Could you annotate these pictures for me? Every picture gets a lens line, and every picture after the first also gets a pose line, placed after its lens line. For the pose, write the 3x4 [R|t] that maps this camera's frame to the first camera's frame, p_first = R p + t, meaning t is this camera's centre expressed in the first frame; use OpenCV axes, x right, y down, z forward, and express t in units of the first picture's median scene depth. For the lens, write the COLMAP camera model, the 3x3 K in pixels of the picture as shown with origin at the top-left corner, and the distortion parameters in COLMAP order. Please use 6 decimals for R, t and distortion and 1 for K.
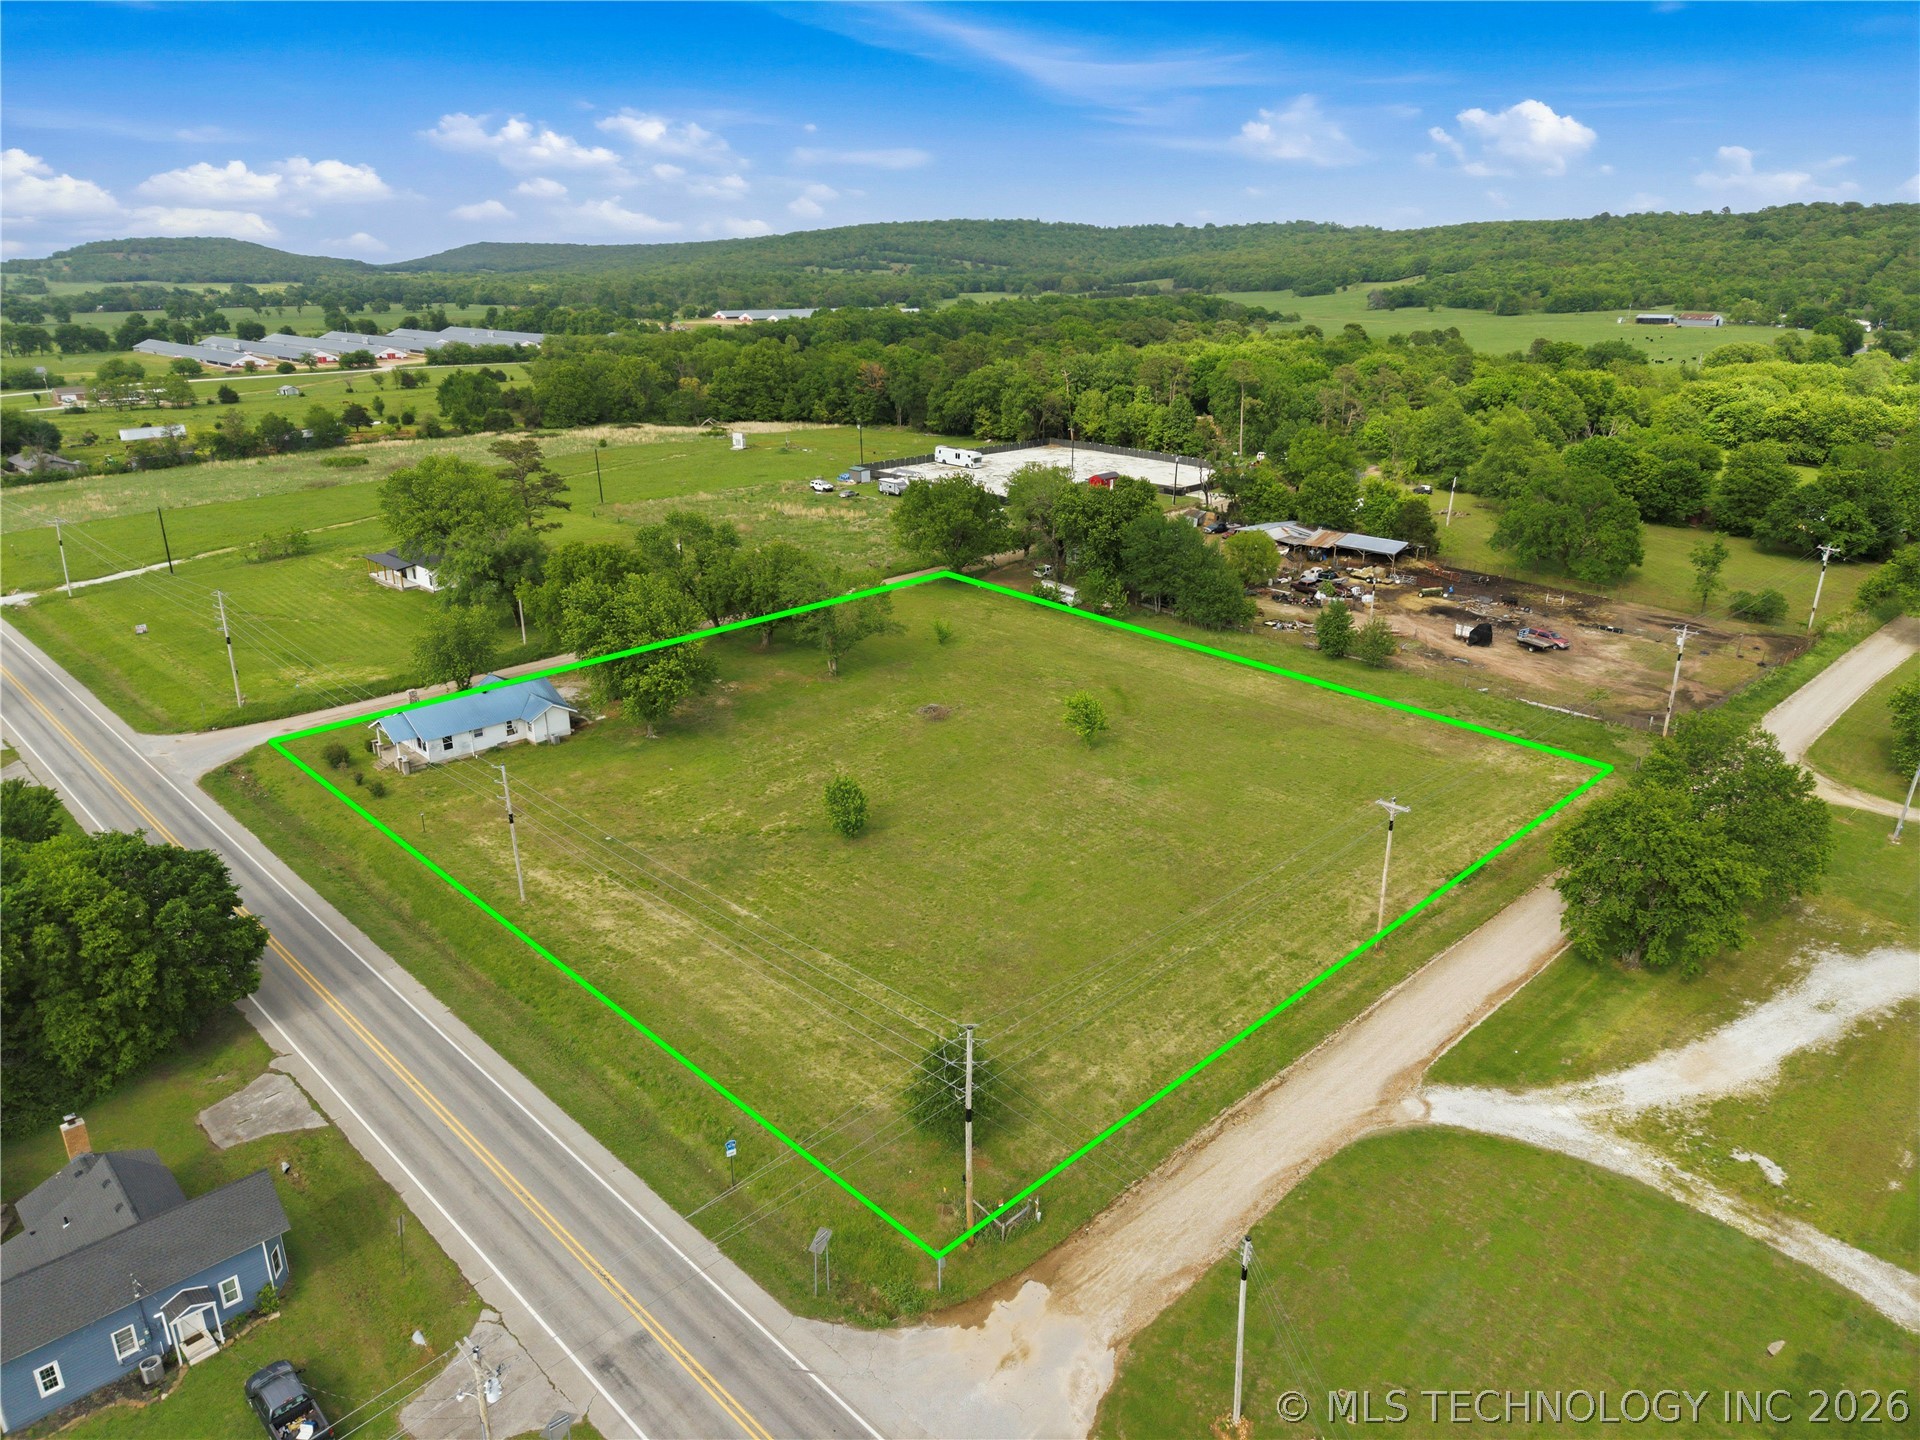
lens RADIAL K [[1296.3, 0, 960.0], [0, 1296.3, 720.0], [0, 0, 1]] dist [0.017314, -0.007049]
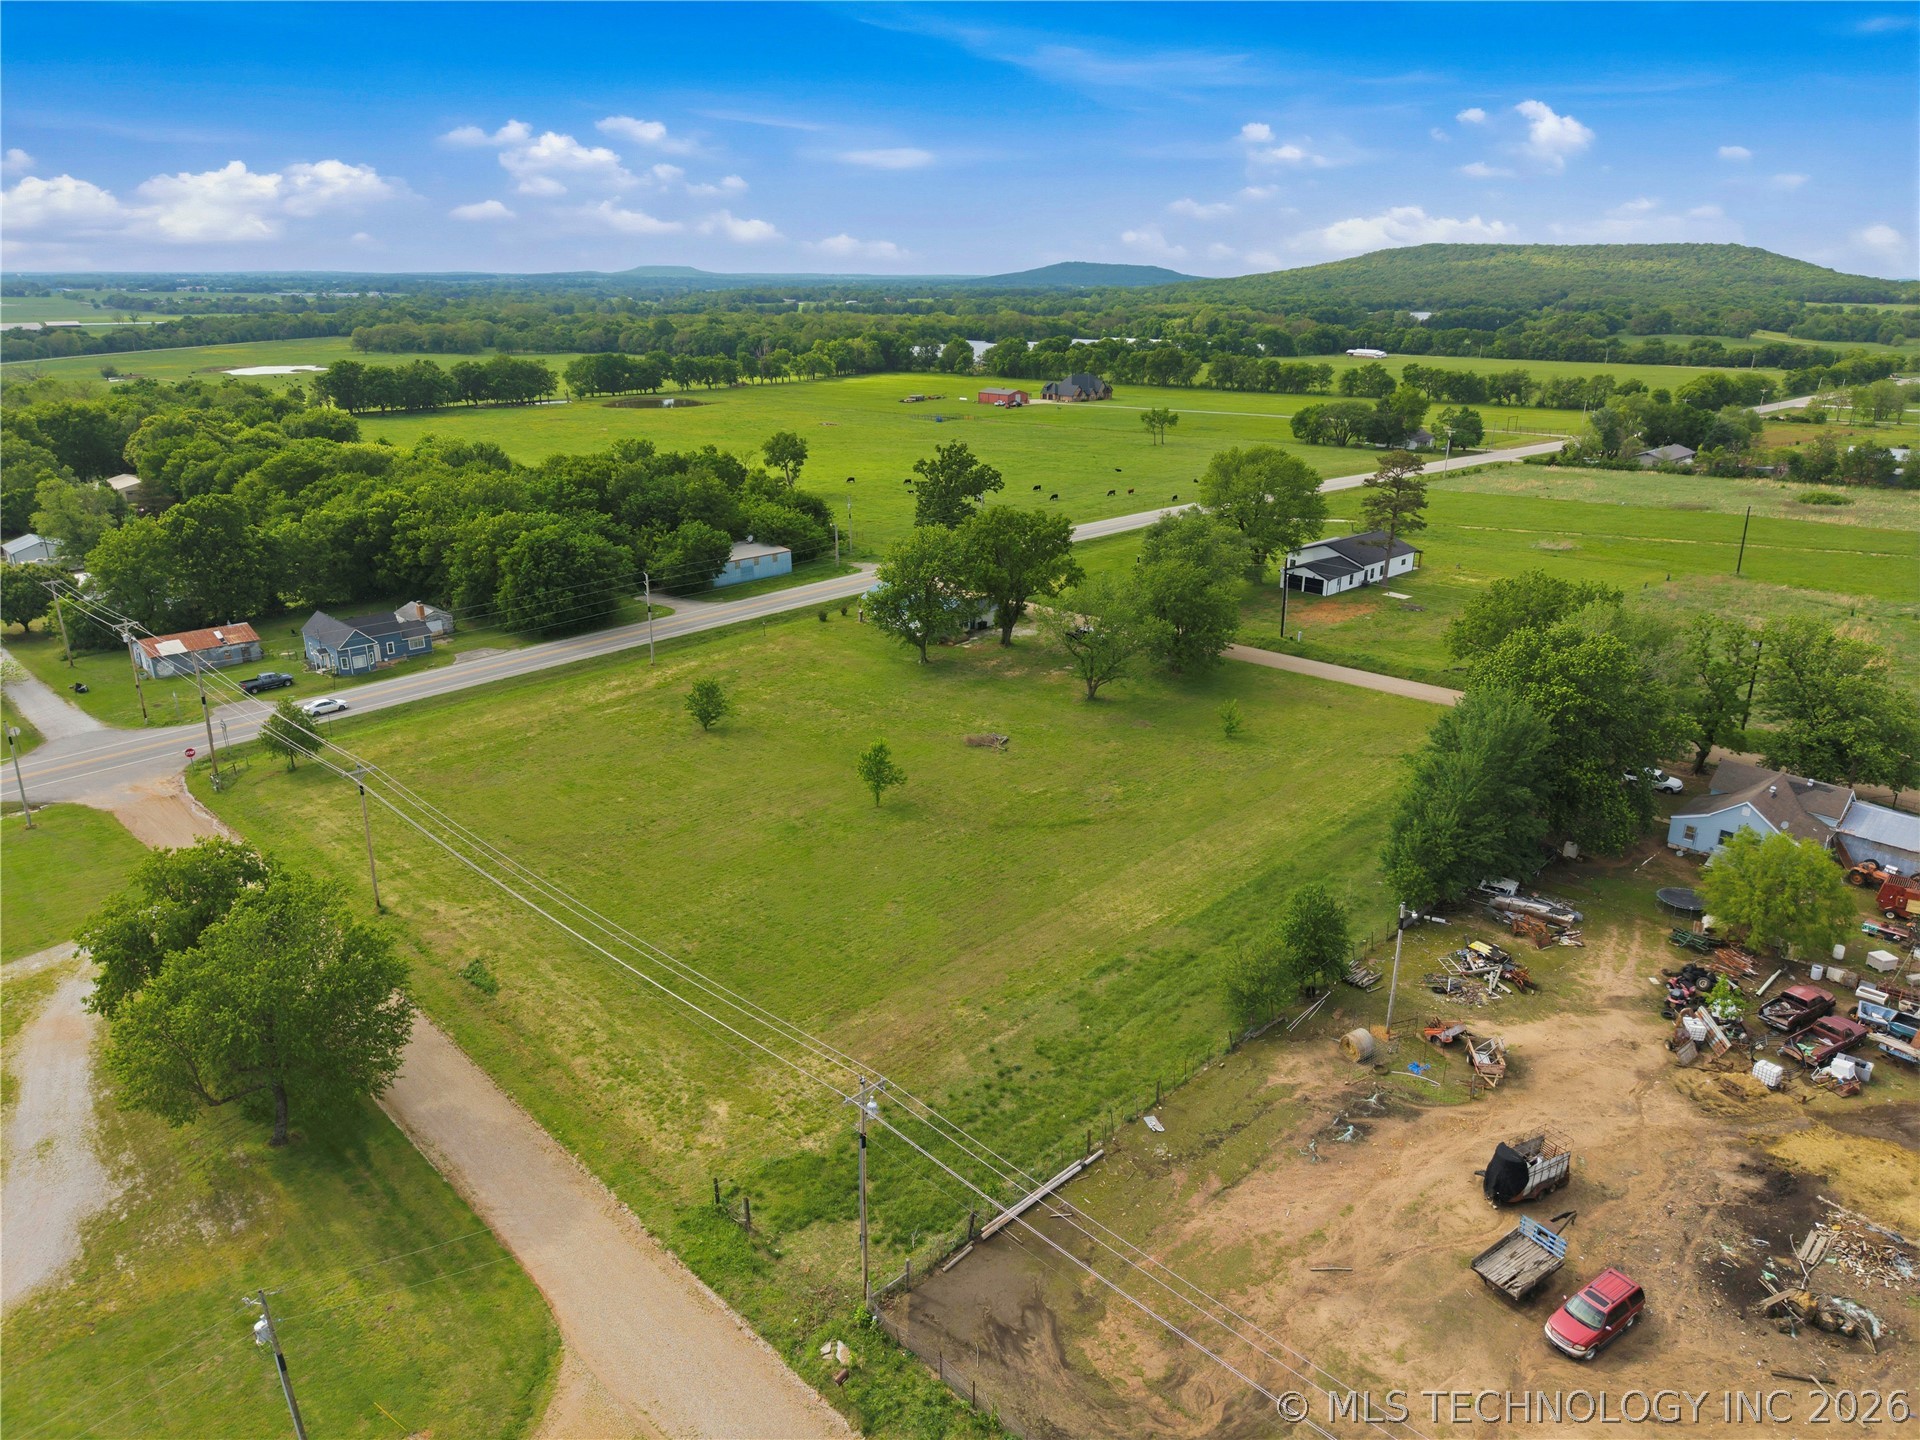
lens RADIAL K [[1237.9, 0, 962.1], [0, 1237.9, 835.6], [0, 0, 1]] dist [0.037193, -0.000892]
pose [[-0.000783, 0.410731, -0.911756, 1.085576], [-0.337017, 0.858309, 0.386944, -0.378669], [0.941498, 0.307580, 0.137751, 1.146863]]
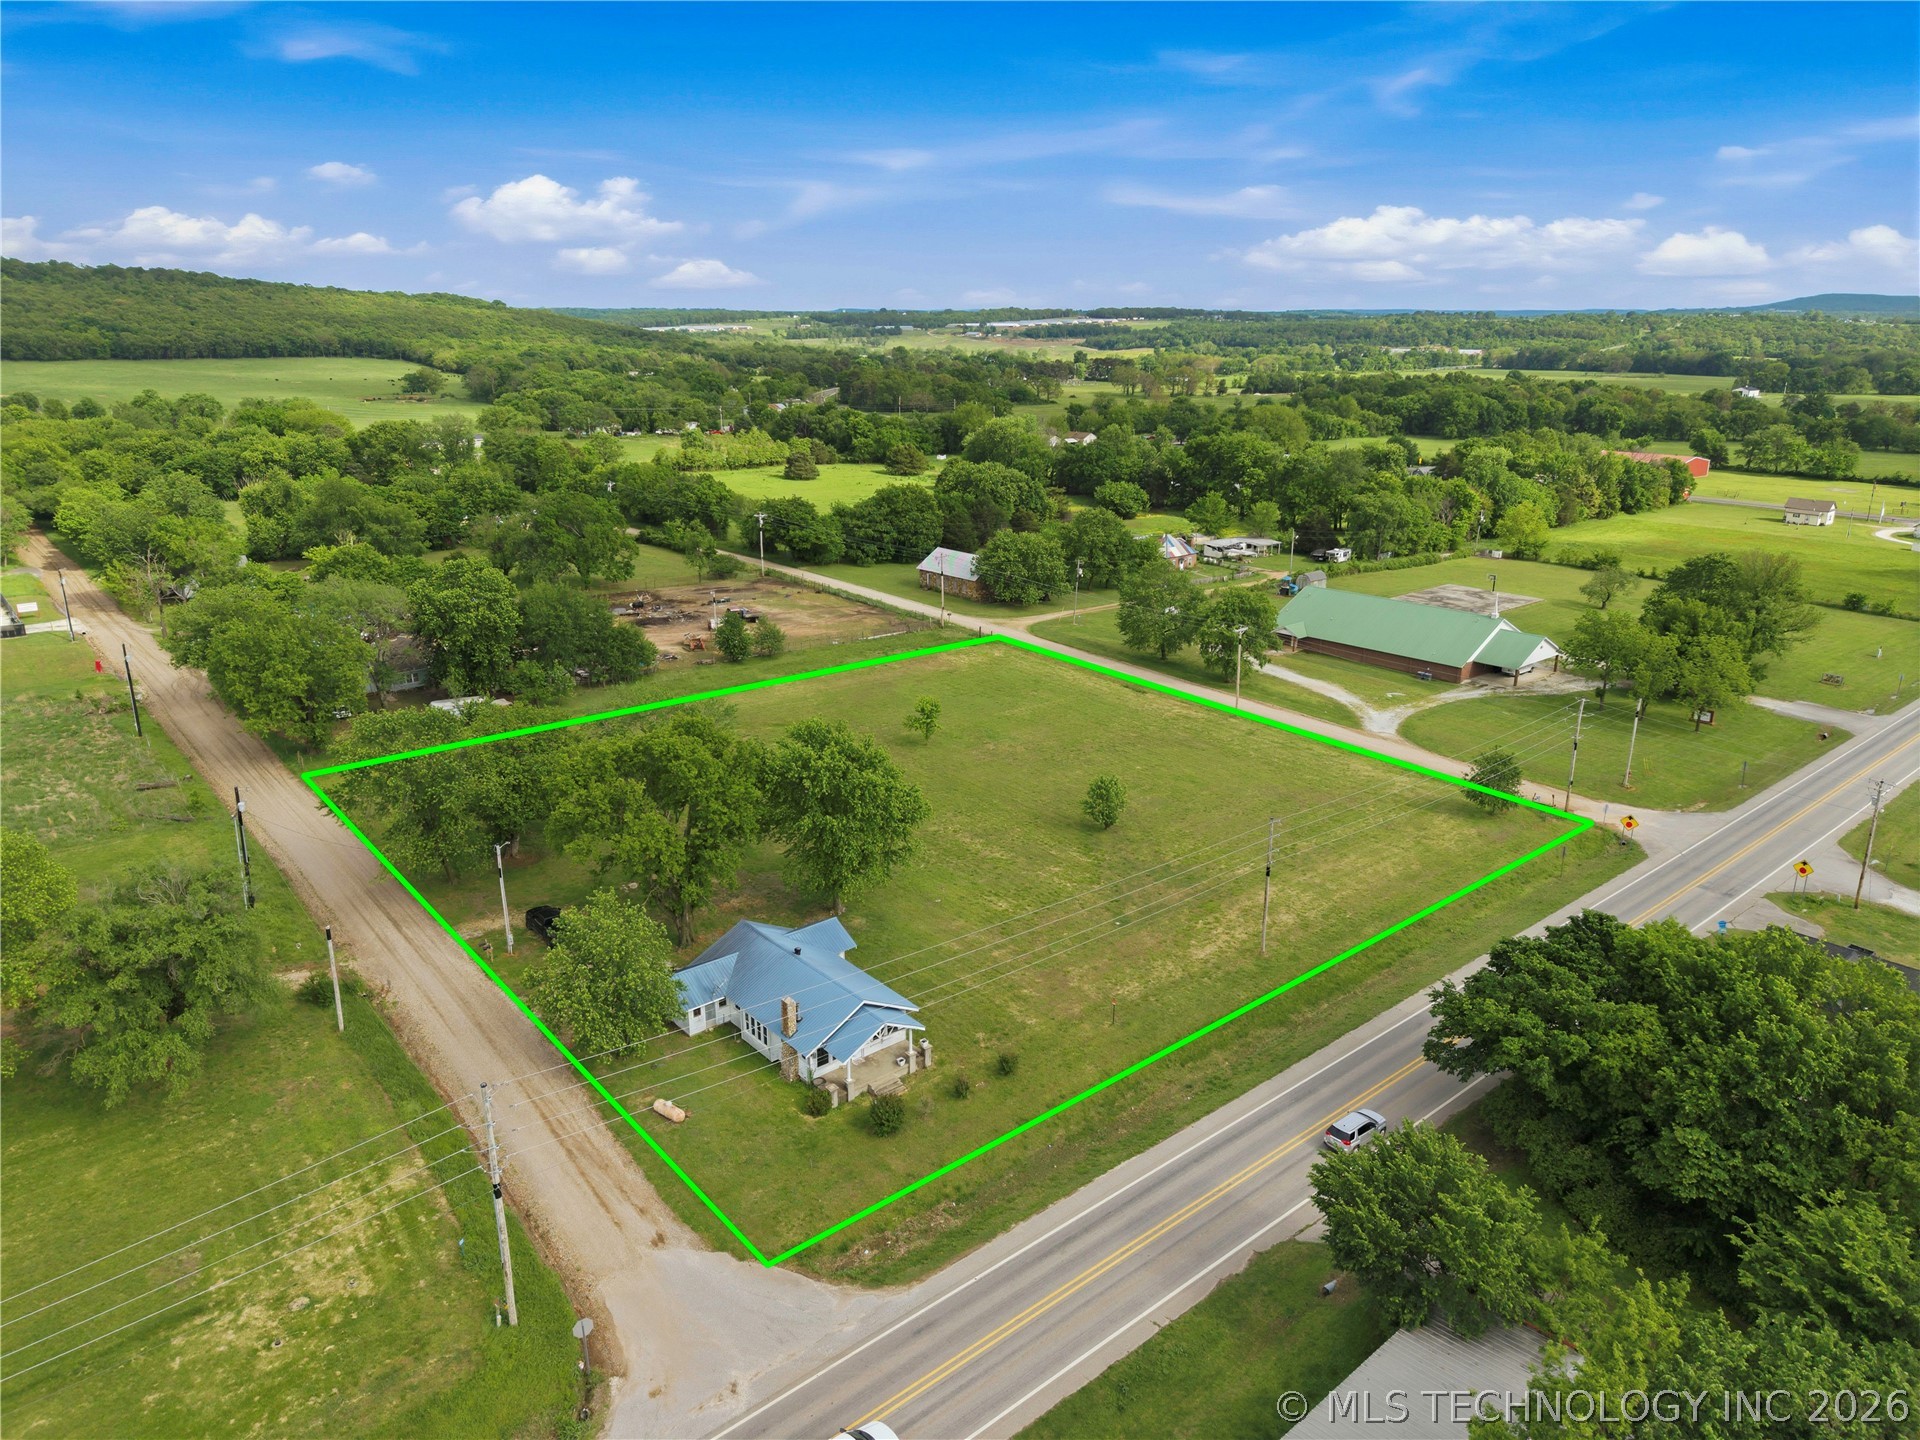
lens RADIAL K [[1261.0, 0, 960.0], [0, 1261.0, 720.0], [0, 0, 1]] dist [0.001916, -0.003019]
pose [[0.077209, -0.298506, 0.951280, -1.157434], [0.330046, 0.907985, 0.258133, -0.332355], [-0.940802, 0.294036, 0.168625, 0.947857]]
